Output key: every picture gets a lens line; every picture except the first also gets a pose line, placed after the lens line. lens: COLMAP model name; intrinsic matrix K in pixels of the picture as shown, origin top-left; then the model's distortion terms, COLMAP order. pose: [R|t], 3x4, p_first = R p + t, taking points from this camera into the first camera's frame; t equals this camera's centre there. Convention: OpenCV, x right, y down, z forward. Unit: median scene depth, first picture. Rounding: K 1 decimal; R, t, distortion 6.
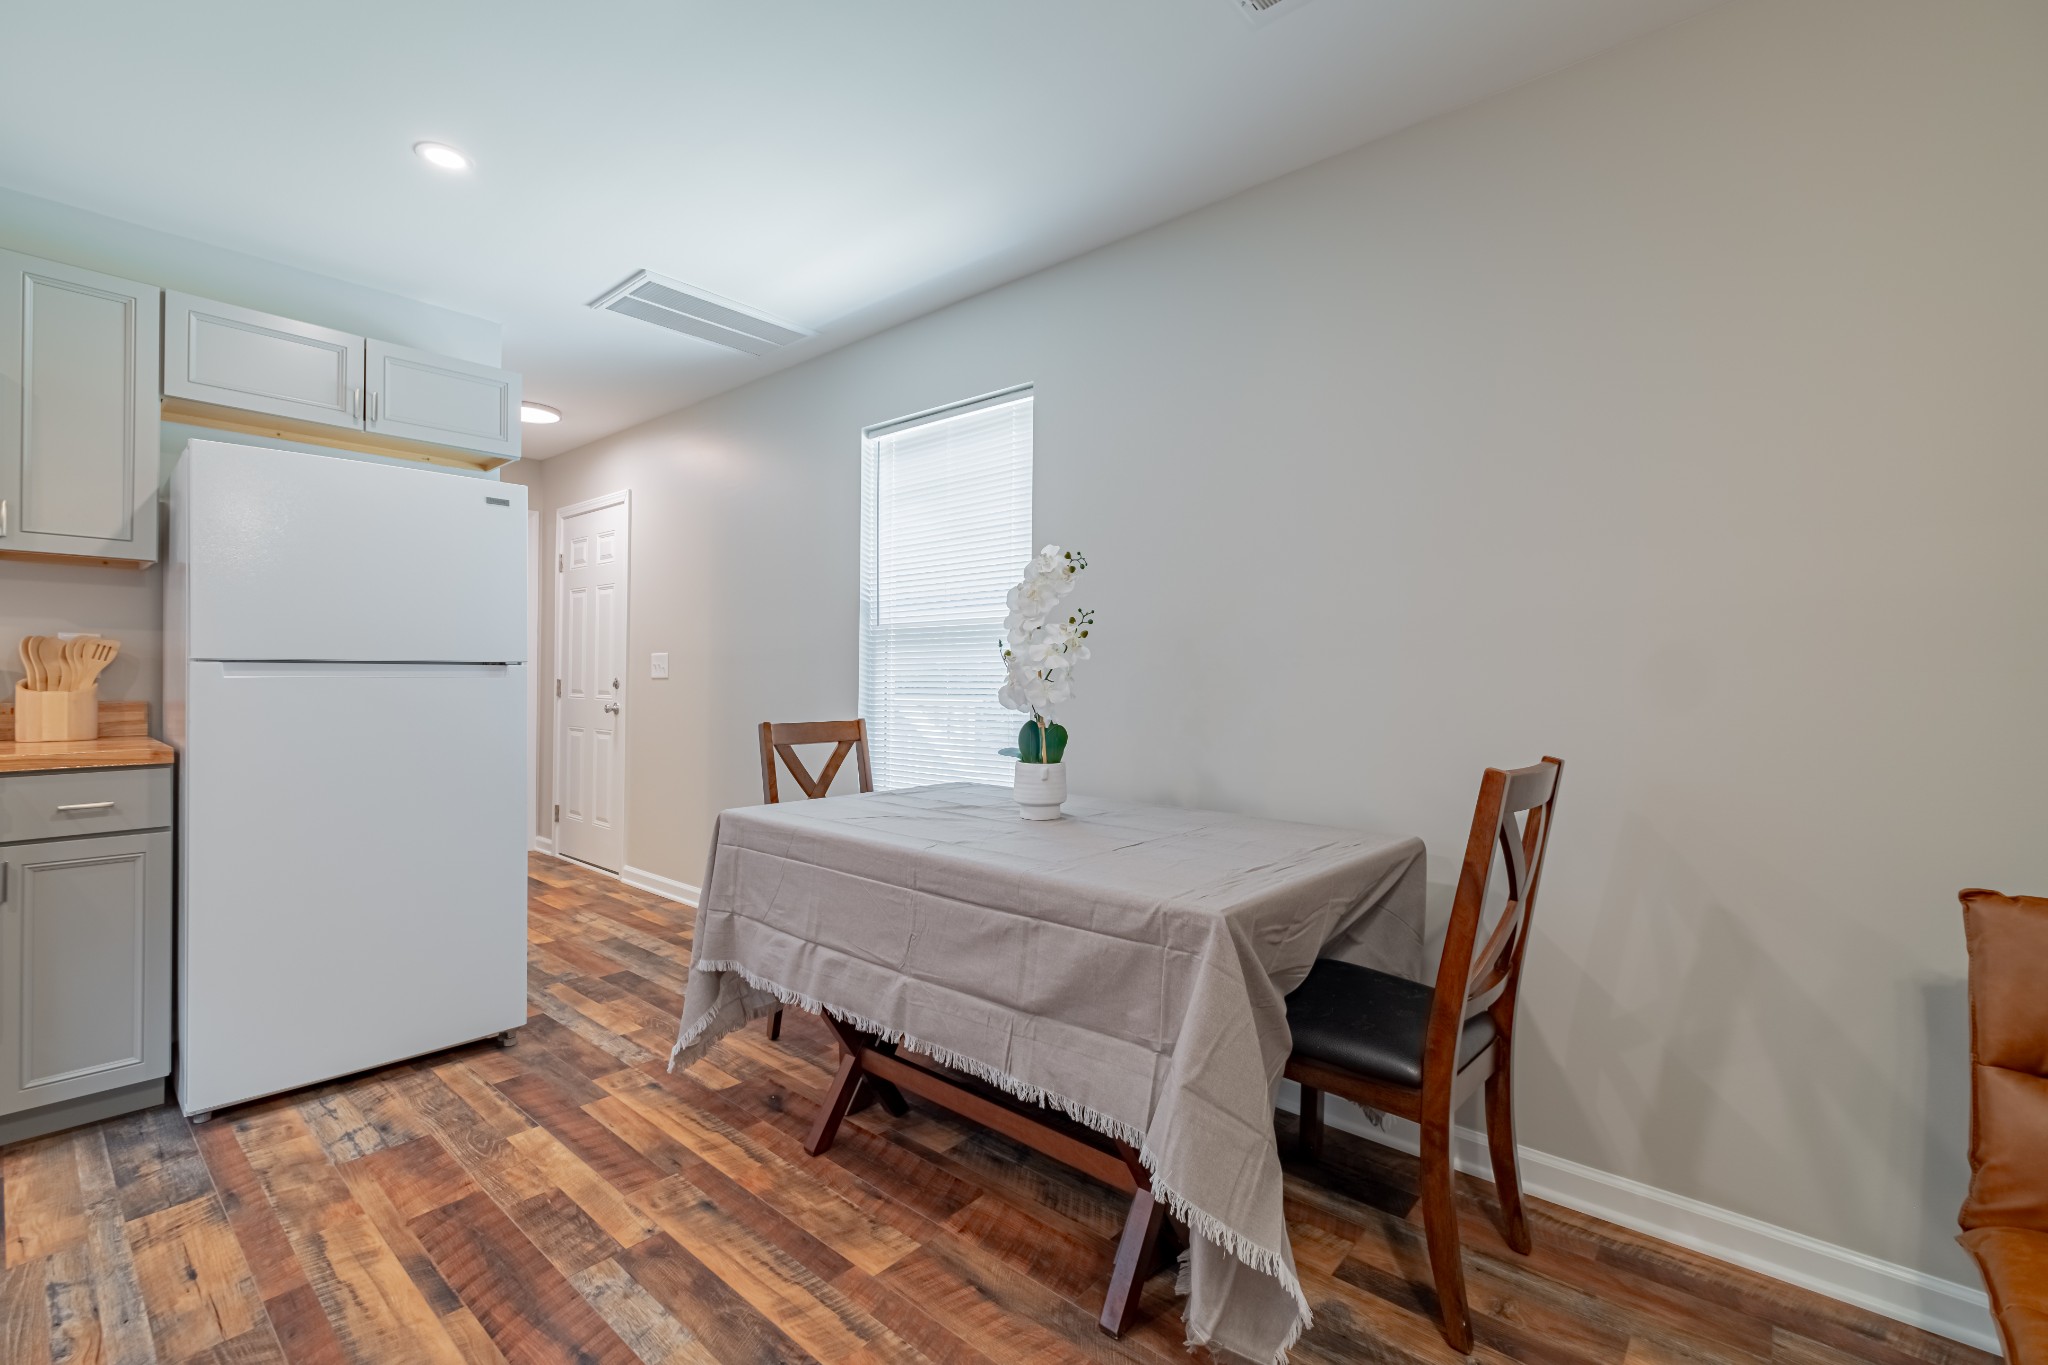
lens RADIAL K [[887.8, 0, 1019.3], [0, 887.8, 687.1], [0, 0, 1]] dist [0.010788, 0.000456]
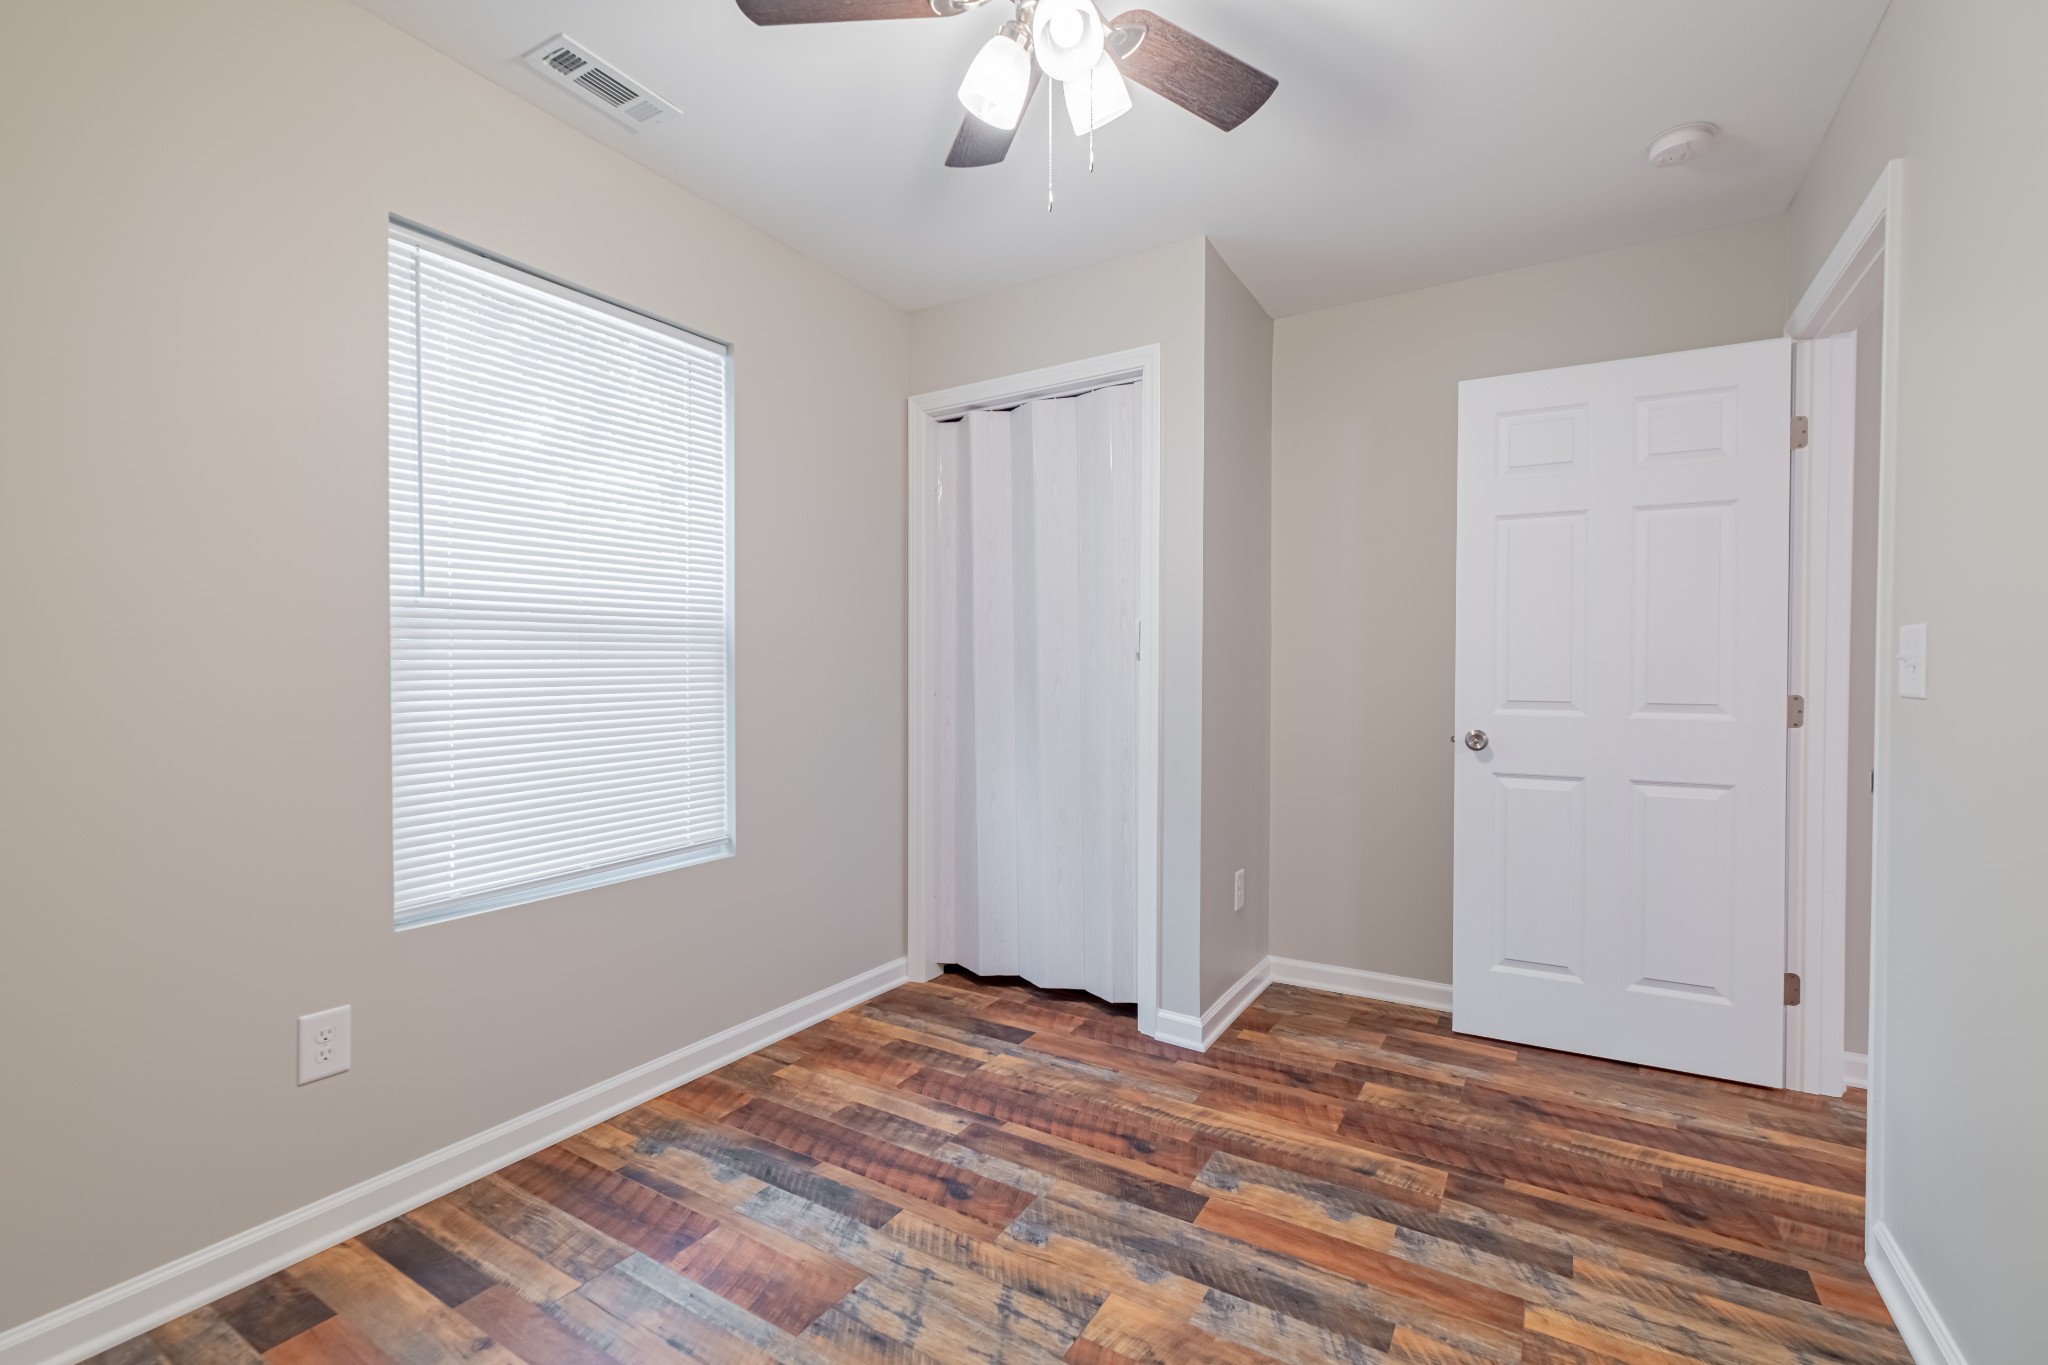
lens RADIAL K [[887.8, 0, 1022.9], [0, 887.8, 686.0], [0, 0, 1]] dist [0.010788, 0.000456]
pose [[0.985739, -0.015398, 0.167574, -0.456346], [0.012055, 0.999708, 0.020945, -0.030262], [-0.167847, -0.018626, 0.985637, -0.215491]]
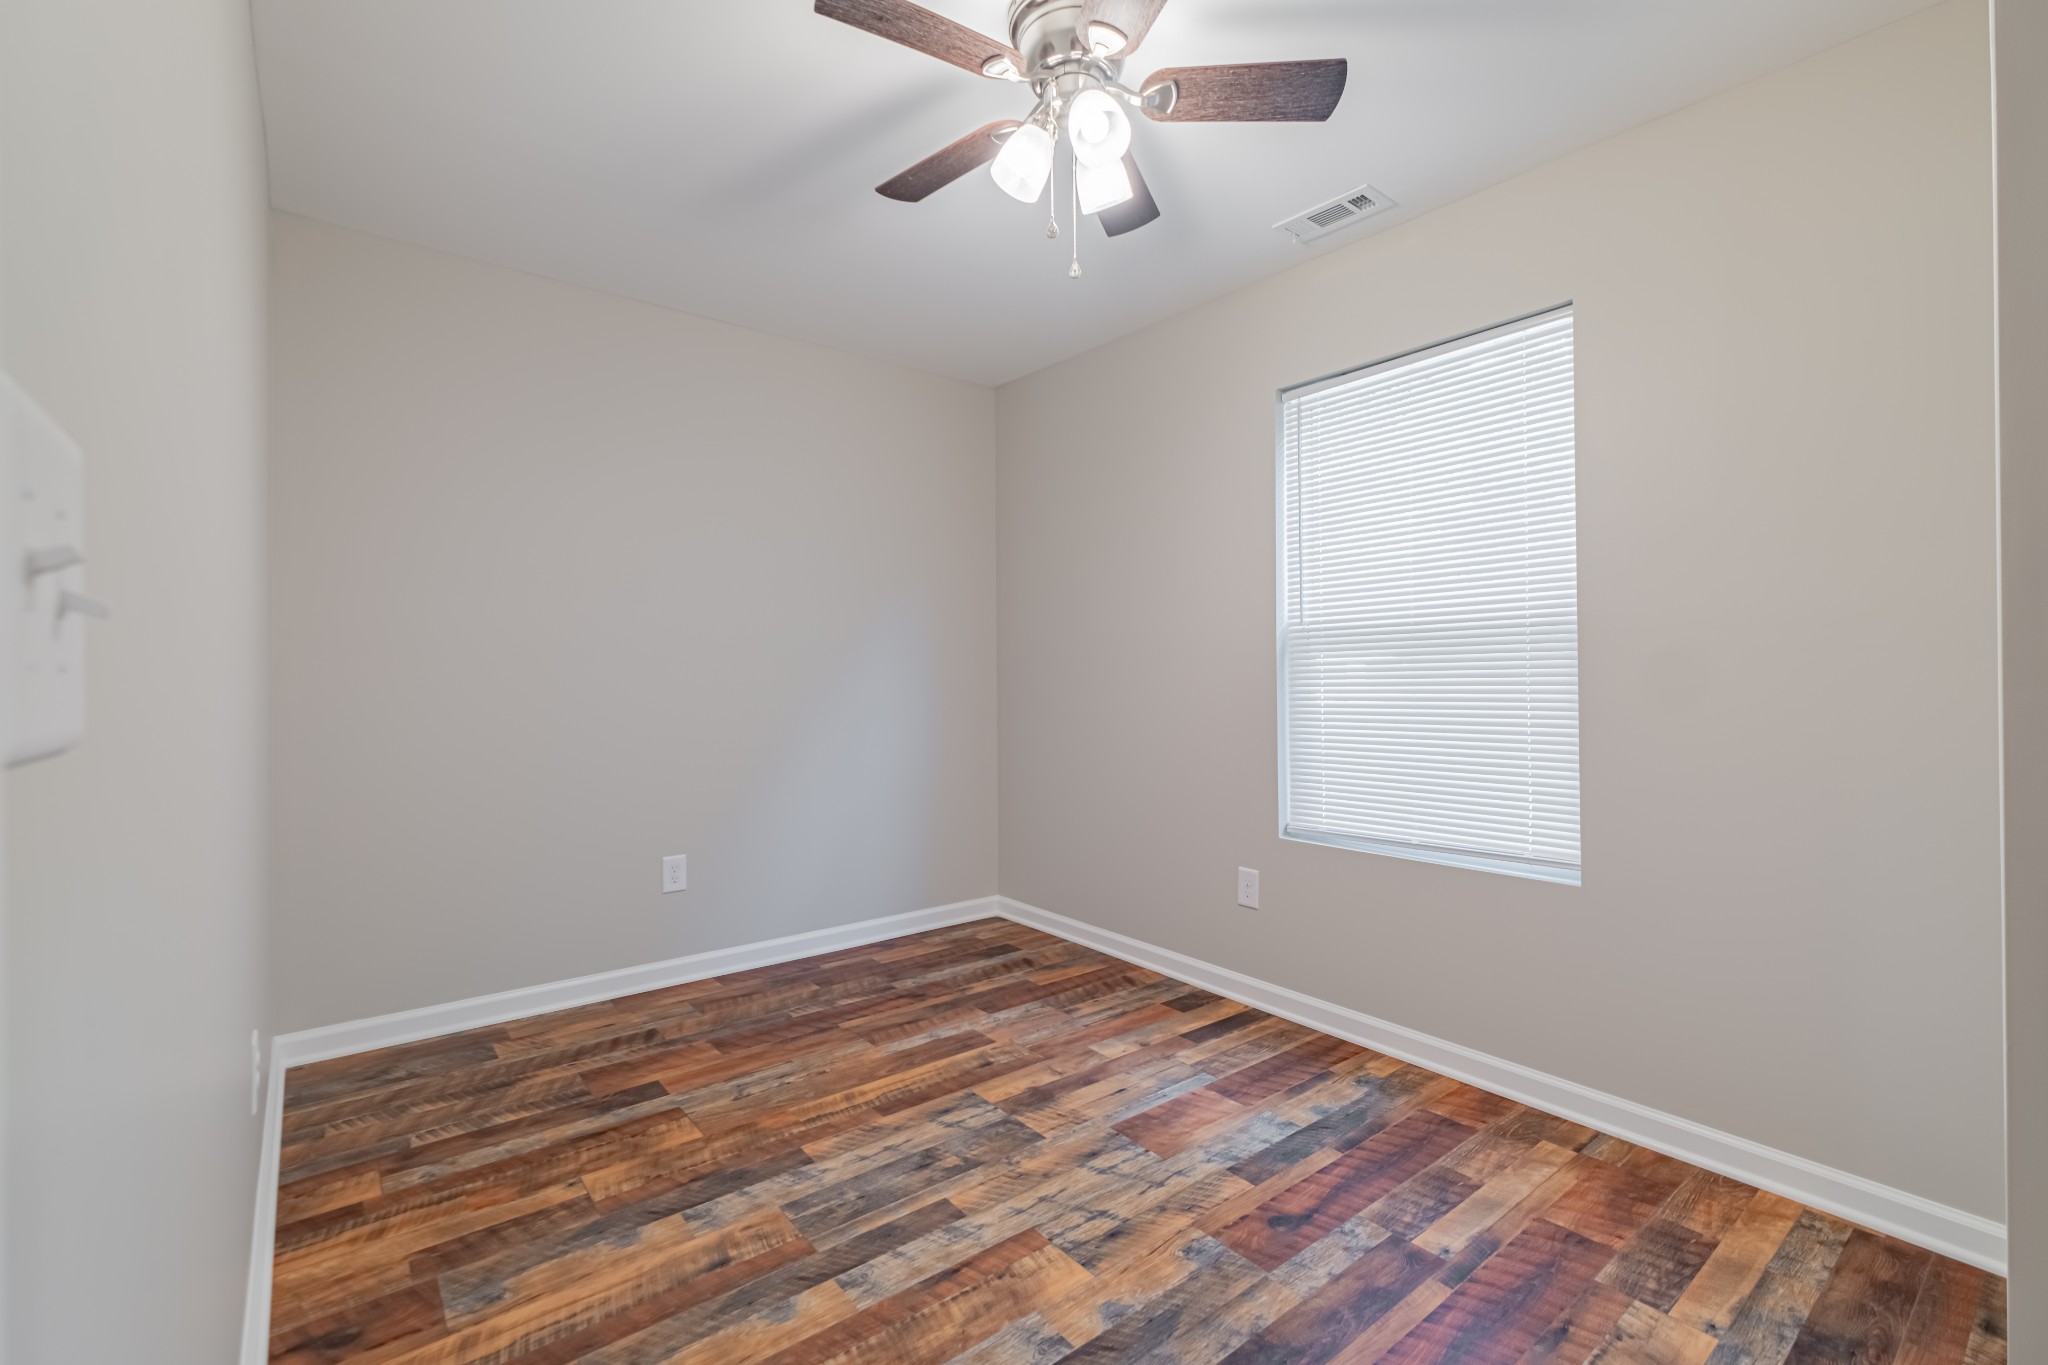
lens RADIAL K [[887.8, 0, 1013.2], [0, 887.8, 691.0], [0, 0, 1]] dist [0.010788, 0.000456]
pose [[-0.178971, -0.003683, -0.983847, 0.555765], [-0.000944, 0.999993, -0.003572, -0.001716], [0.983854, 0.000289, -0.178974, 0.613476]]
